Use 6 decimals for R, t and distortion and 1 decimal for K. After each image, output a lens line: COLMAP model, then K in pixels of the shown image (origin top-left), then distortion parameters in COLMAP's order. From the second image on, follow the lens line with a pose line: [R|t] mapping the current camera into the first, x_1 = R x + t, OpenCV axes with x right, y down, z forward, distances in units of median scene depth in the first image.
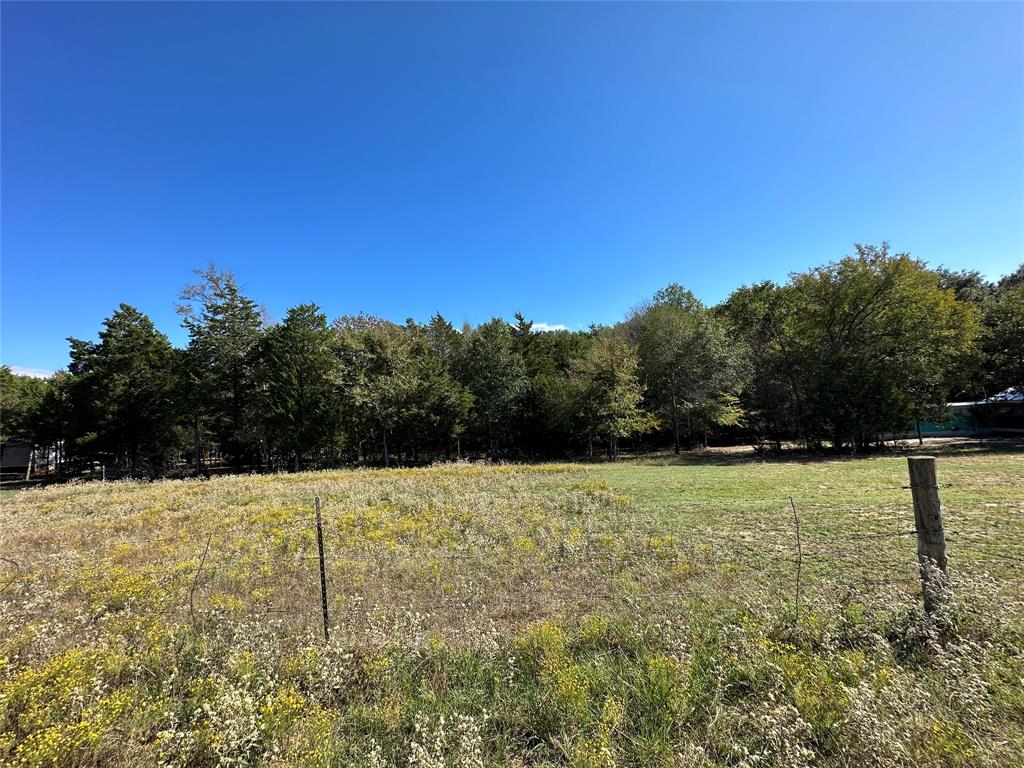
lens RADIAL K [[412.1, 0, 512.0], [0, 412.1, 384.0], [0, 0, 1]] dist [-0.000386, 0.000012]
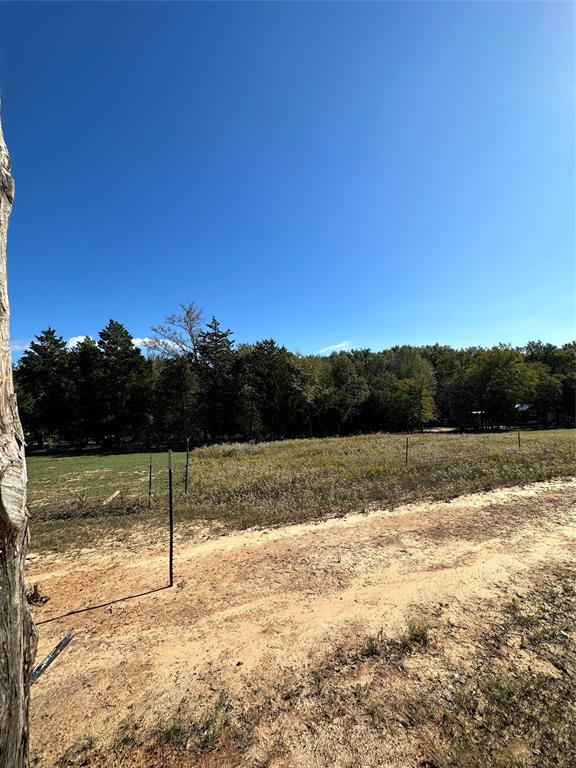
lens RADIAL K [[309.1, 0, 288.0], [0, 309.1, 384.0], [0, 0, 1]] dist [-0.000386, 0.000012]
pose [[0.915984, 0.053031, 0.397694, -0.877260], [-0.045980, 0.998571, -0.027254, 0.013921], [-0.398571, 0.006678, 0.917113, -0.151192]]
